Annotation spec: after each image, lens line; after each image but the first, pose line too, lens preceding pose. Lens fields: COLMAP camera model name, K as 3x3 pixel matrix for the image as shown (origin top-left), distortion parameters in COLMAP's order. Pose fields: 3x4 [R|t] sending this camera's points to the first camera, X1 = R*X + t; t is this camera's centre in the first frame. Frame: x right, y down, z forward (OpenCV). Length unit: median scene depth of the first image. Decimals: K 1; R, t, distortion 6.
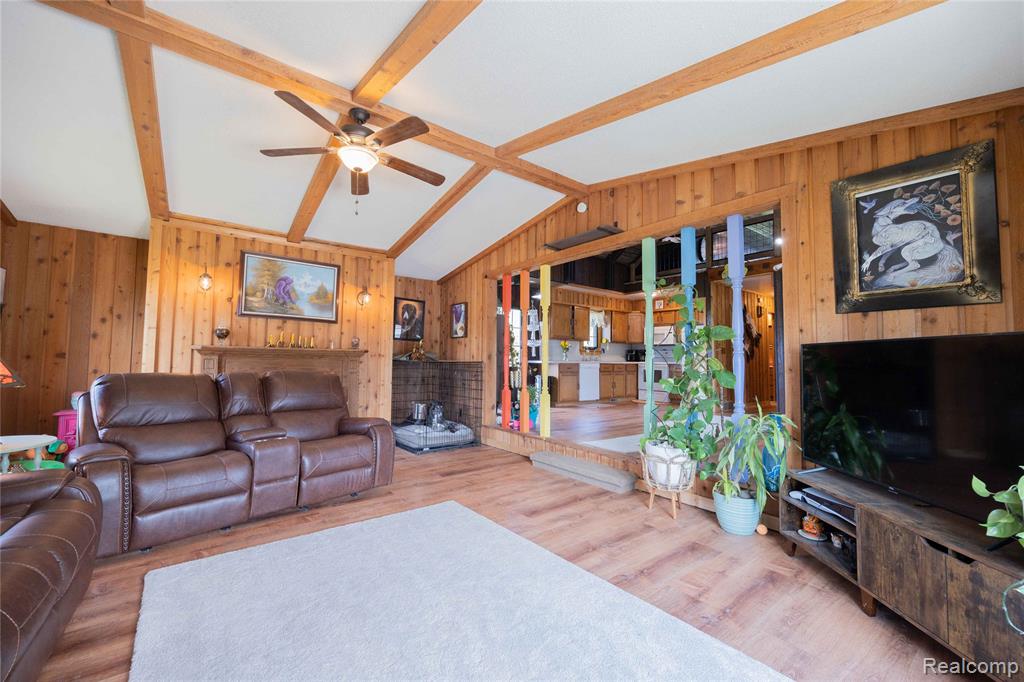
lens RADIAL K [[405.9, 0, 512.9], [0, 405.9, 341.2], [0, 0, 1]] dist [-0.004289, 0.000039]
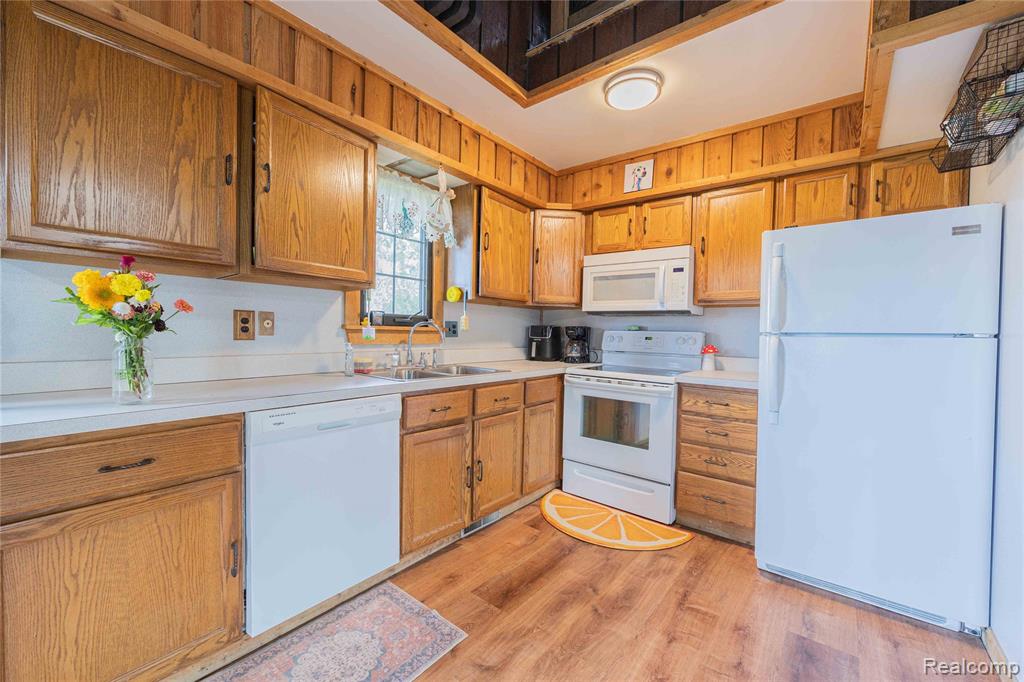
lens RADIAL K [[405.9, 0, 512.9], [0, 405.9, 341.2], [0, 0, 1]] dist [-0.004289, 0.000039]
pose [[0.971393, 0.001009, 0.237475, 0.421535], [-0.018417, 0.997299, 0.071098, 0.022942], [-0.236762, -0.073437, 0.968788, 1.514297]]
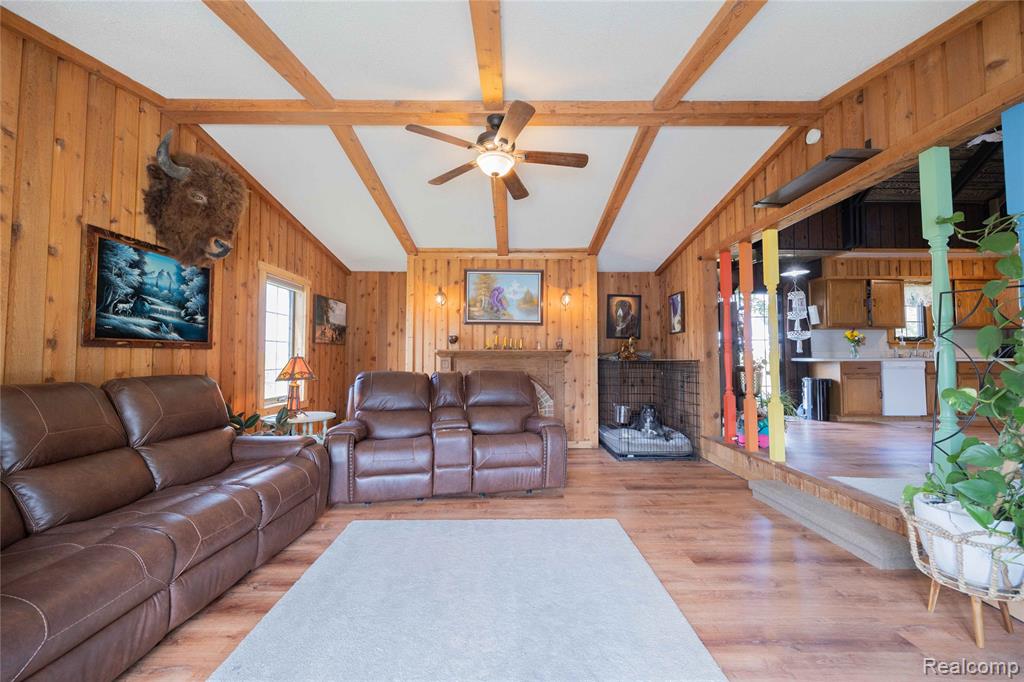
lens RADIAL K [[405.9, 0, 512.9], [0, 405.9, 341.2], [0, 0, 1]] dist [-0.004289, 0.000039]
pose [[0.791410, -0.037574, -0.610130, 0.163383], [0.038456, 0.999192, -0.011652, 0.007537], [0.610075, -0.014242, 0.792215, 0.128740]]
